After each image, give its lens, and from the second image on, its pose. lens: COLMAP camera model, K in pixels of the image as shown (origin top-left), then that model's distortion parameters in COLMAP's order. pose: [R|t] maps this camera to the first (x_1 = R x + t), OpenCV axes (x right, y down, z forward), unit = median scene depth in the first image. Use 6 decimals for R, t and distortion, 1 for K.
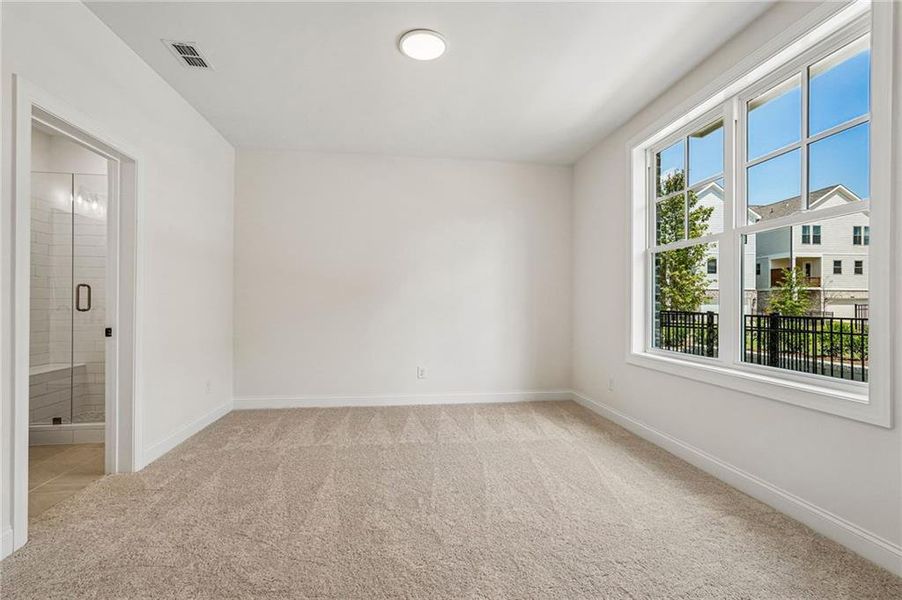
lens RADIAL K [[435.2, 0, 468.2], [0, 435.2, 296.8], [0, 0, 1]] dist [-0.045083, 0.028885]
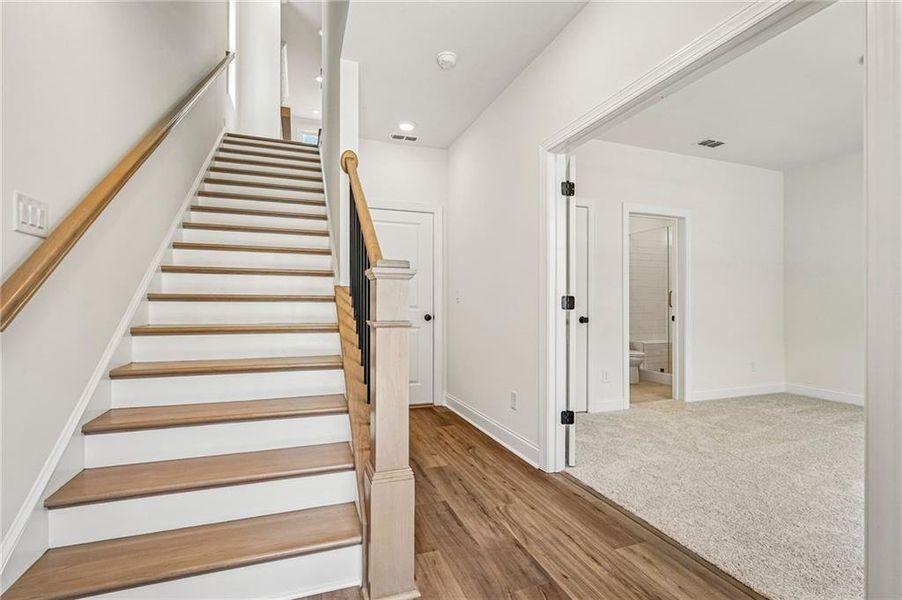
lens RADIAL K [[412.8, 0, 456.5], [0, 412.8, 304.5], [0, 0, 1]] dist [-0.002209, 0.000924]
pose [[0.242944, 0.000766, -0.970040, 0.590052], [0.002435, 0.999996, 0.001399, 0.021657], [0.970037, -0.002702, 0.242941, -0.272889]]
